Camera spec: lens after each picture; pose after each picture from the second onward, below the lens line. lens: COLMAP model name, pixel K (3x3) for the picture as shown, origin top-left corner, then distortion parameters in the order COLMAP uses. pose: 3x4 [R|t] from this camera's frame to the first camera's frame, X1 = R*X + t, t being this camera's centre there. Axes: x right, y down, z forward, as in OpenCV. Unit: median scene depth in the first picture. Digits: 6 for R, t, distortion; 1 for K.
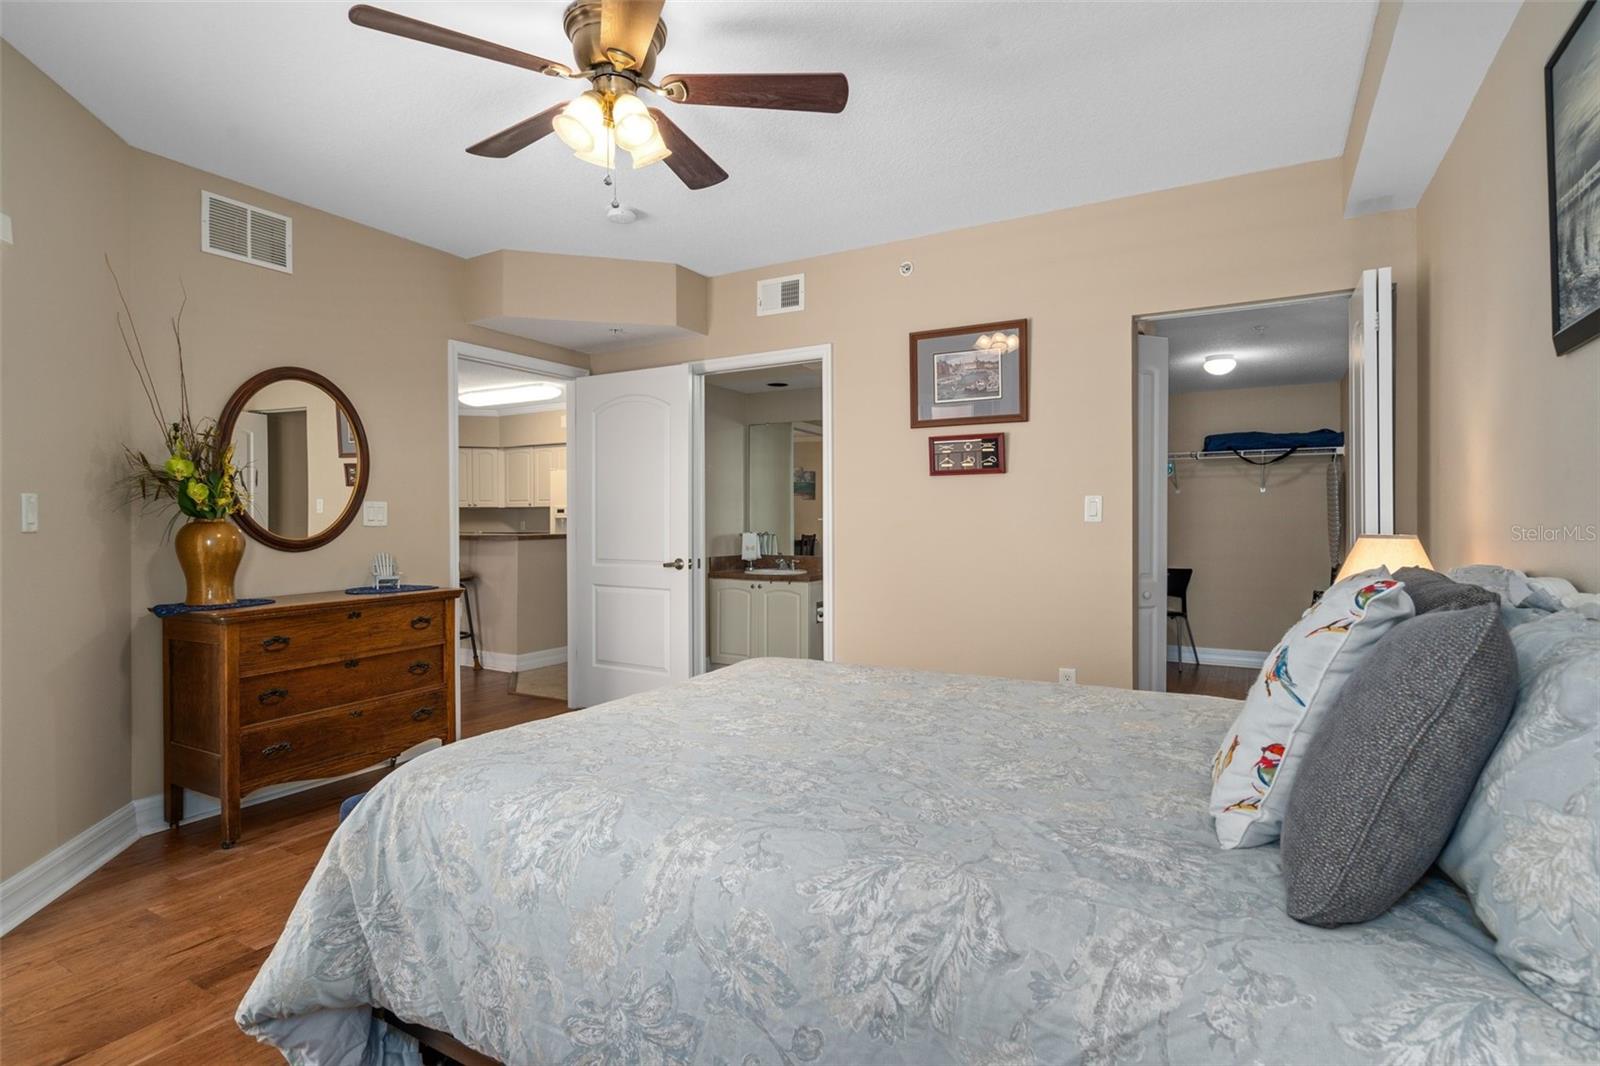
lens RADIAL K [[792.4, 0, 800.0], [0, 792.4, 533.0], [0, 0, 1]] dist [-0.001764, -0.000200]
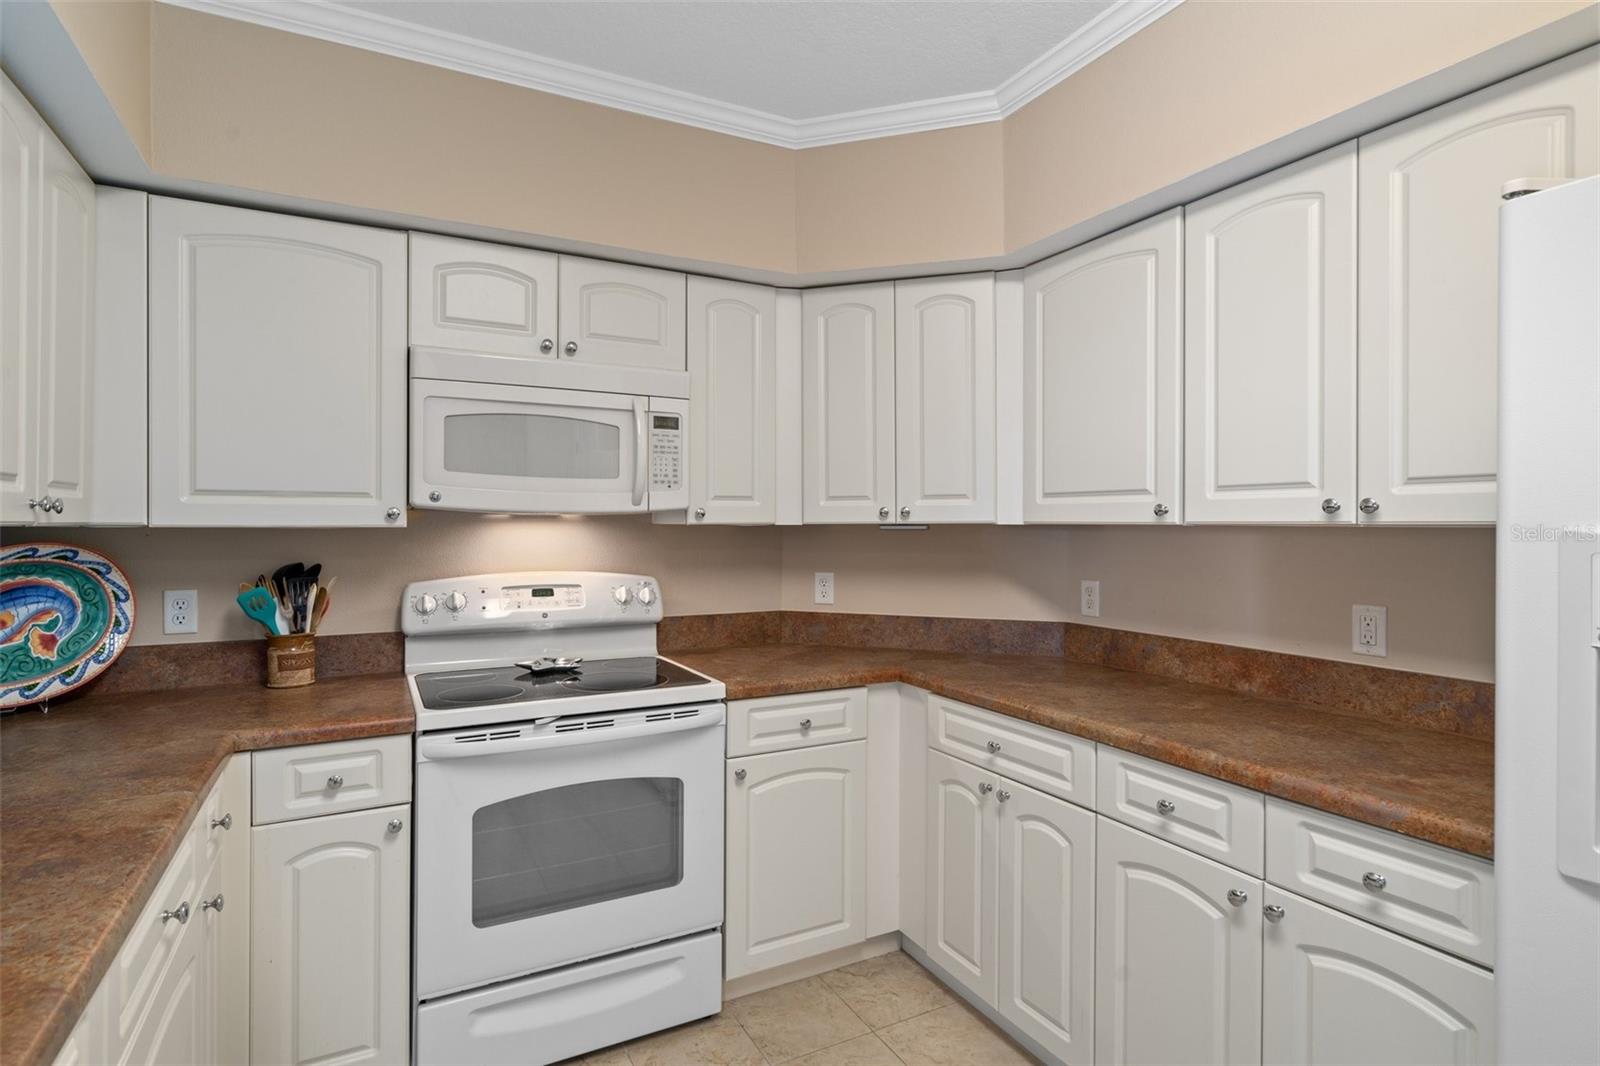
lens RADIAL K [[816.3, 0, 798.3], [0, 816.3, 521.3], [0, 0, 1]] dist [0.000916, 0.000467]
pose [[0.846126, 0.001151, -0.532982, -0.513245], [-0.012434, 0.999768, -0.017580, -0.048199], [0.532838, 0.021503, 0.845944, 1.300910]]
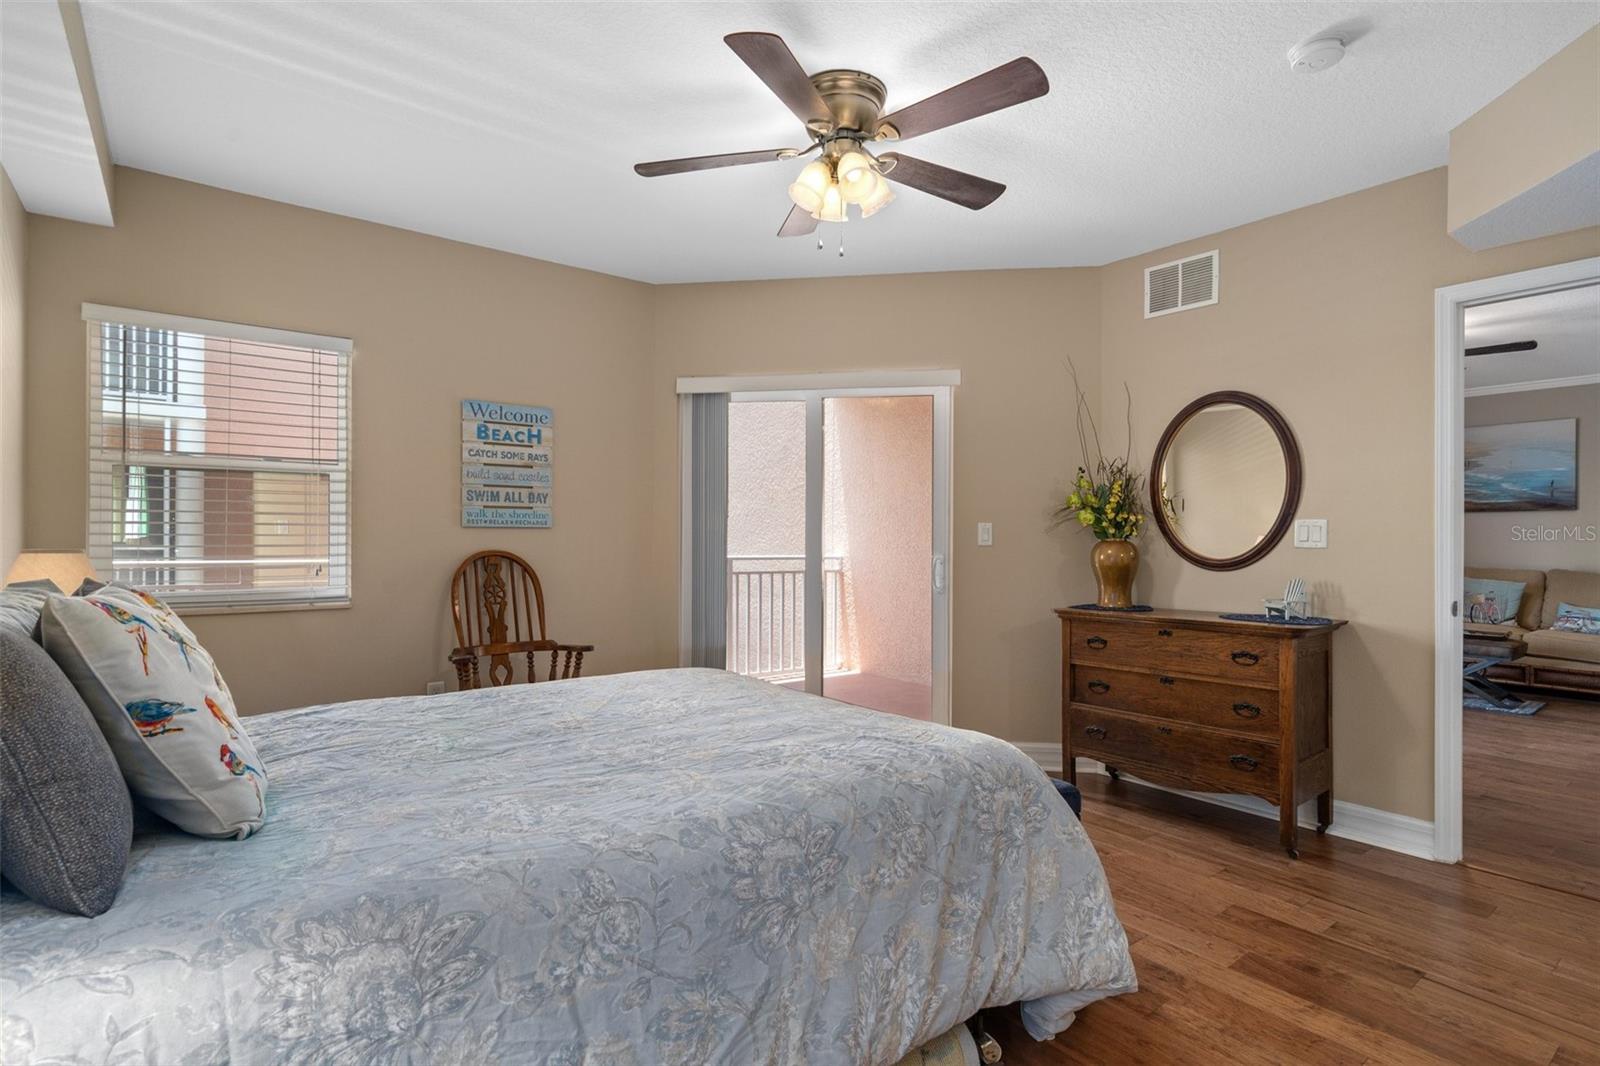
lens RADIAL K [[793.5, 0, 793.4], [0, 793.5, 539.1], [0, 0, 1]] dist [0.001060, 0.000182]
pose [[-0.383144, 0.000983, -0.923688, 0.299843], [-0.021772, 0.999712, 0.010095, -0.008940], [0.923432, 0.023979, -0.383012, 0.501935]]
